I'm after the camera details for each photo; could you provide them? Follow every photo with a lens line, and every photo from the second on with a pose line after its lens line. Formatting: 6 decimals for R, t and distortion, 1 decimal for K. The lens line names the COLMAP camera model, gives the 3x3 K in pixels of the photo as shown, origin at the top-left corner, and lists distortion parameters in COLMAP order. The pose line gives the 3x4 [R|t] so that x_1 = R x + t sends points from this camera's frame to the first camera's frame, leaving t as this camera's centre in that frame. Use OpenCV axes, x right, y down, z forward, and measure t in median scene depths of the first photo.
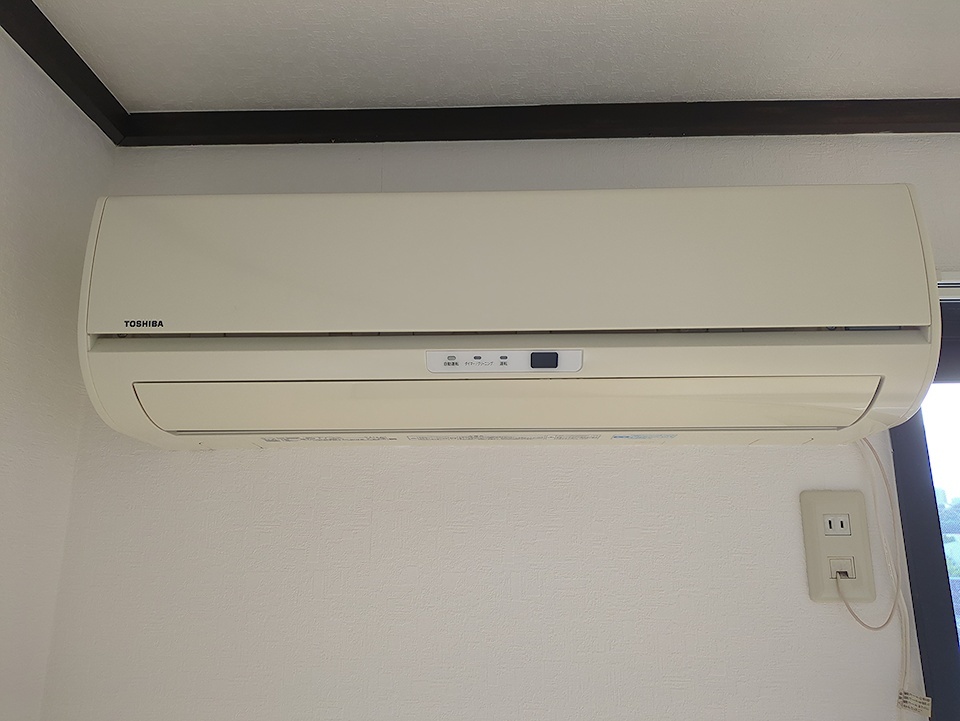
lens RADIAL K [[720.5, 0, 480.0], [0, 720.5, 360.5], [0, 0, 1]] dist [0.002047, -0.000680]
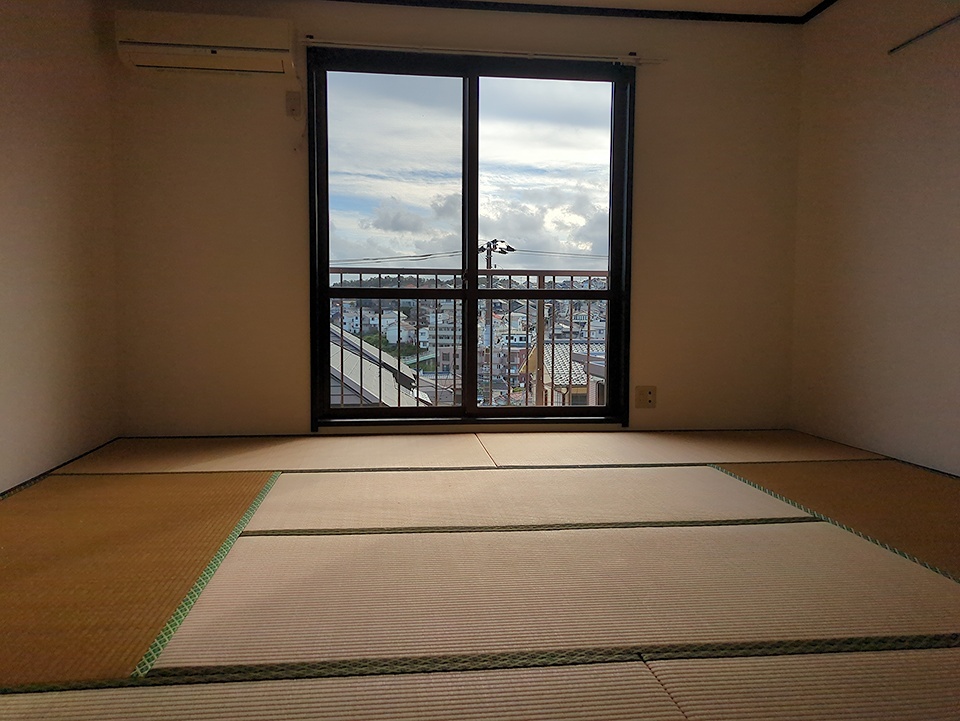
lens RADIAL K [[720.5, 0, 480.0], [0, 720.5, 360.5], [0, 0, 1]] dist [0.002047, -0.000680]
pose [[0.989954, 0.006288, 0.141252, 1.292039], [-0.048863, 0.952673, 0.300044, 0.474786], [-0.132680, -0.303932, 0.943409, -4.948162]]
